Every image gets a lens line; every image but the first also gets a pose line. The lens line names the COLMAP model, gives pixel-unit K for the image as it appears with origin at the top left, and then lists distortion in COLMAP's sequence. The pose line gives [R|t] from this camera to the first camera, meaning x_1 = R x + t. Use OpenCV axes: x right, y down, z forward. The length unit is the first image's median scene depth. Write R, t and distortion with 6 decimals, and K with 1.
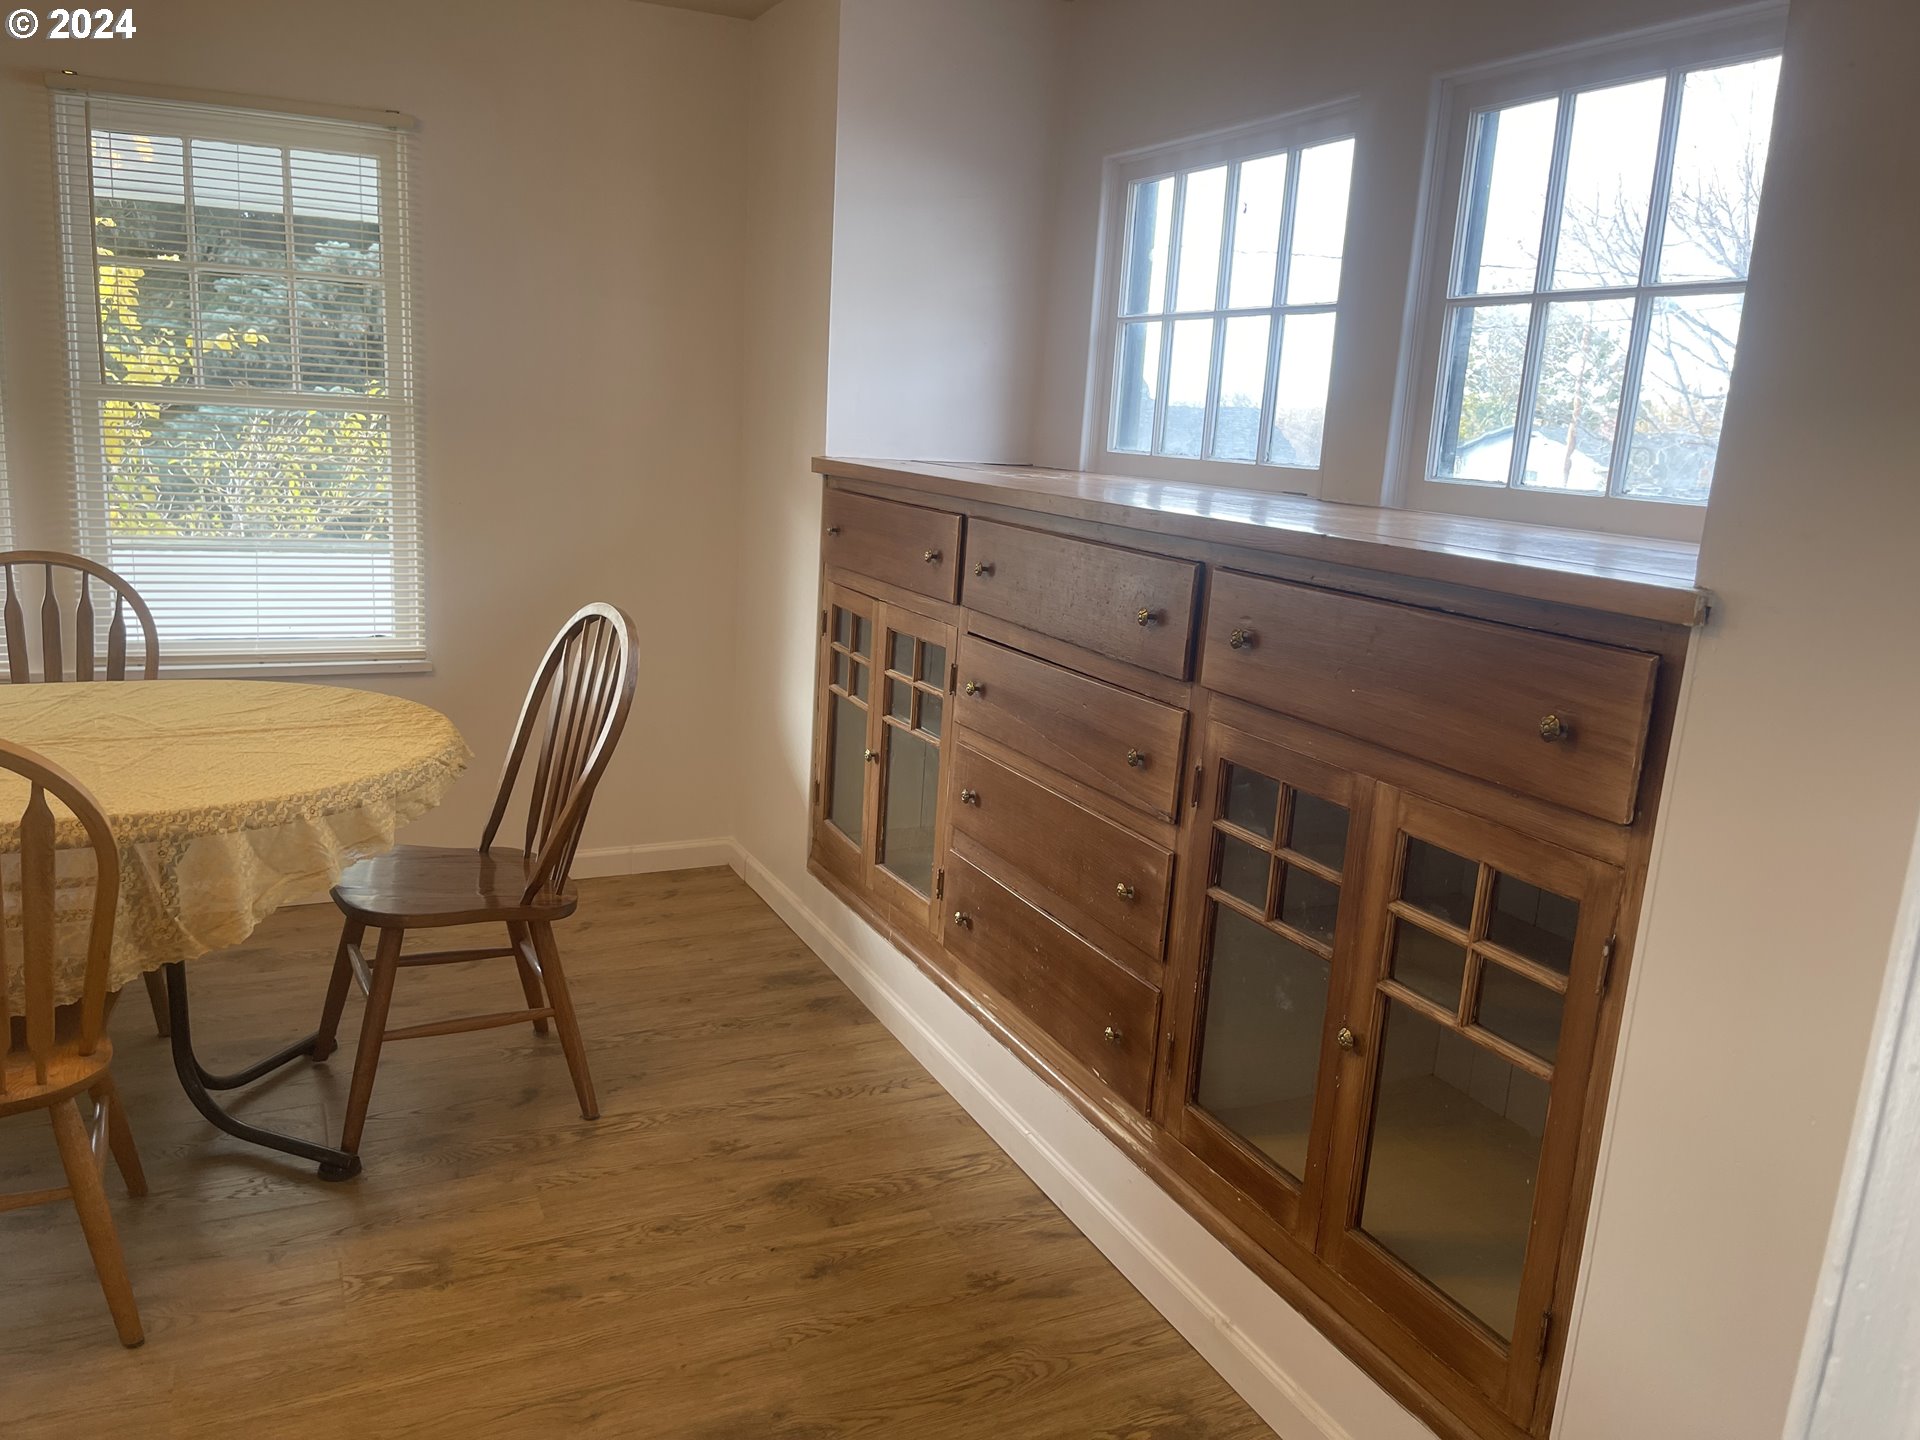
lens RADIAL K [[1455.4, 0, 960.0], [0, 1455.4, 720.0], [0, 0, 1]] dist [-0.001970, 0.001525]
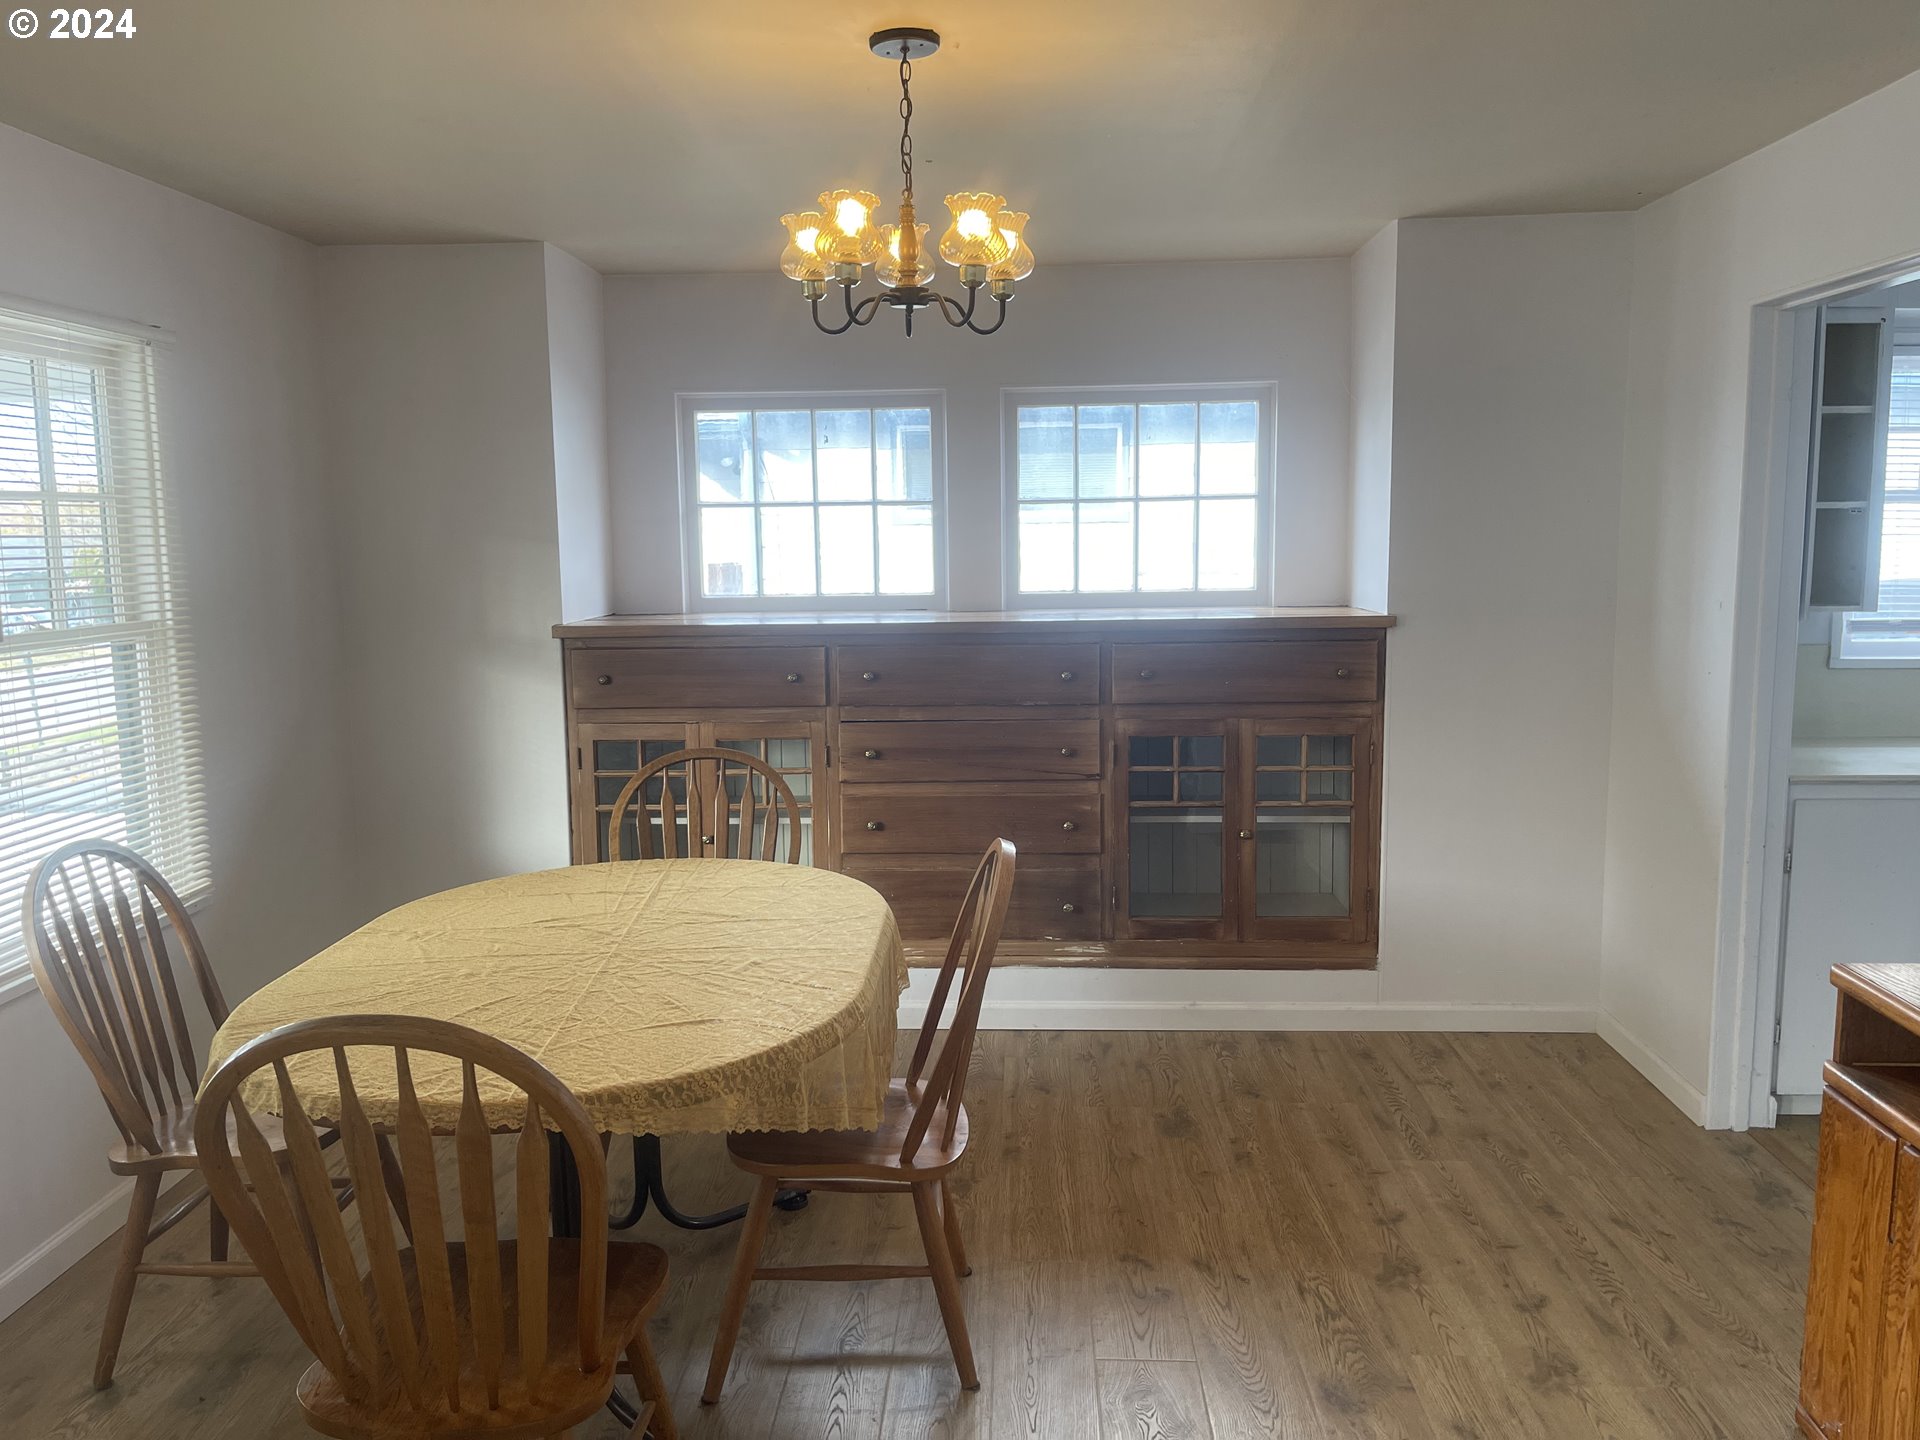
lens RADIAL K [[1455.4, 0, 960.0], [0, 1455.4, 720.0], [0, 0, 1]] dist [-0.001970, 0.001525]
pose [[0.471822, -0.189098, 0.861177, -1.621714], [0.224490, 0.970305, 0.090066, -0.224068], [-0.852636, 0.150831, 0.500262, 0.193342]]
